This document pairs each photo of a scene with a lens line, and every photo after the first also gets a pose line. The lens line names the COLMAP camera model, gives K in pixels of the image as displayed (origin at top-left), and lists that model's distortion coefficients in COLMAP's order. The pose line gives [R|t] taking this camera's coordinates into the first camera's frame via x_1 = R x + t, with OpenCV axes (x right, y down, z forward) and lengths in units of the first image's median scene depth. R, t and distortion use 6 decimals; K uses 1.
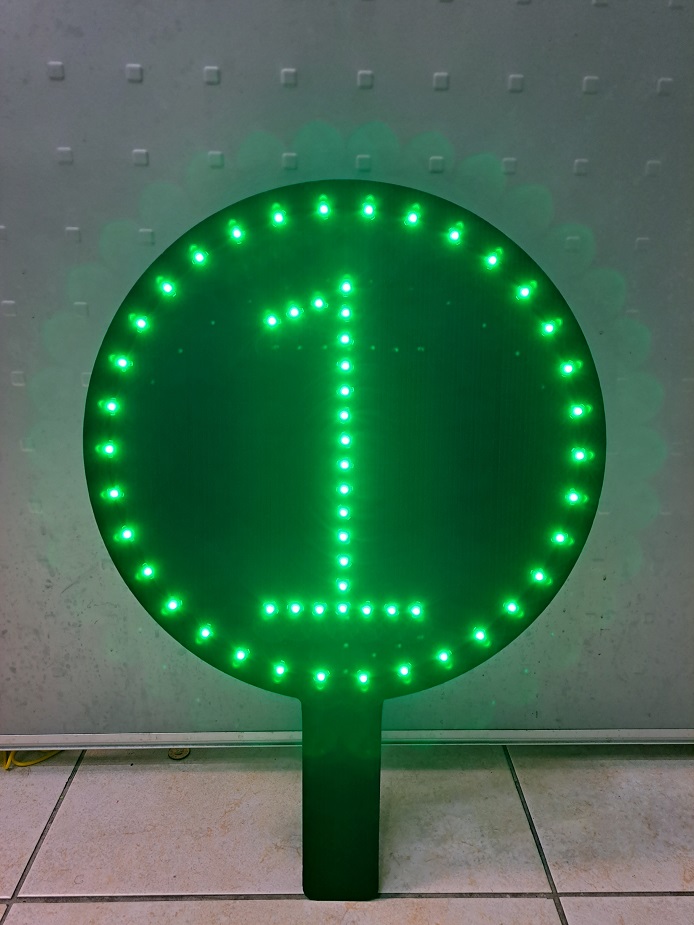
lens RADIAL K [[519.3, 0, 339.2], [0, 519.3, 475.1], [0, 0, 1]] dist [0.008485, -0.003384]
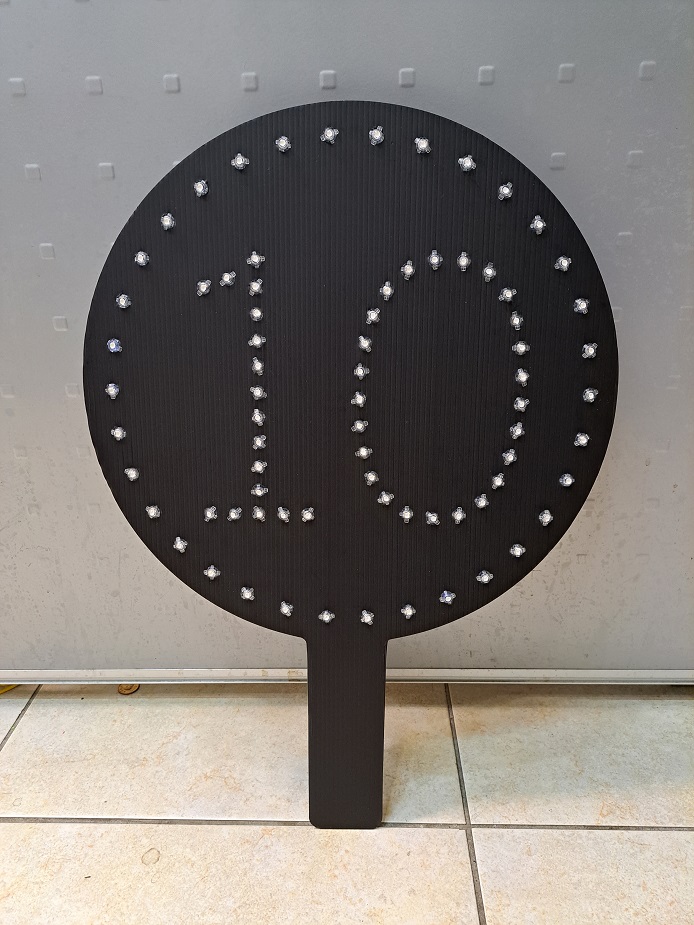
lens RADIAL K [[519.3, 0, 359.0], [0, 519.3, 457.5], [0, 0, 1]] dist [0.008485, -0.003384]
pose [[0.998700, -0.011639, -0.049628, 0.244969], [0.015280, 0.997169, 0.073630, 0.005806], [0.048631, -0.074293, 0.996050, 0.024714]]
